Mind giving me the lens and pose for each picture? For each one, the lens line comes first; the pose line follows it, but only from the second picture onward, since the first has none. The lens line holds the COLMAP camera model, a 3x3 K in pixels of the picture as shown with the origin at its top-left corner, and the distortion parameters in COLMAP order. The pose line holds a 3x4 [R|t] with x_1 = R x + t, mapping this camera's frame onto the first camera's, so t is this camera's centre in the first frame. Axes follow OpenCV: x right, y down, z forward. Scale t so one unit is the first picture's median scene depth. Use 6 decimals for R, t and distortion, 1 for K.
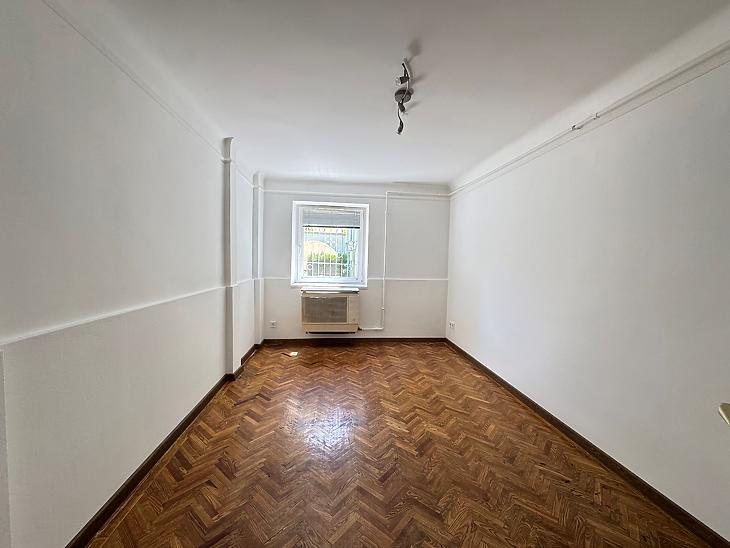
lens RADIAL K [[292.9, 0, 365.0], [0, 292.9, 274.0], [0, 0, 1]] dist [-0.004538, 0.000012]
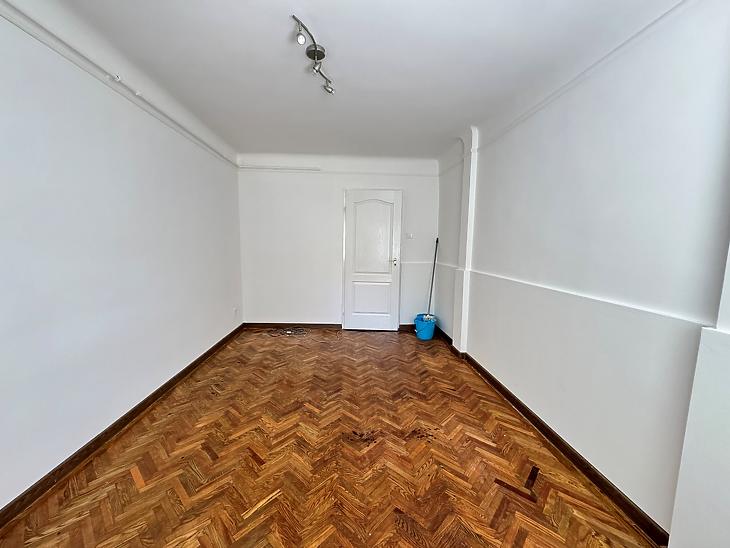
lens RADIAL K [[292.9, 0, 365.0], [0, 292.9, 274.0], [0, 0, 1]] dist [-0.004538, 0.000012]
pose [[-0.998376, -0.038992, 0.041528, -0.088093], [-0.032445, 0.988442, 0.148085, -0.082068], [-0.046822, 0.146498, -0.988102, 1.989910]]
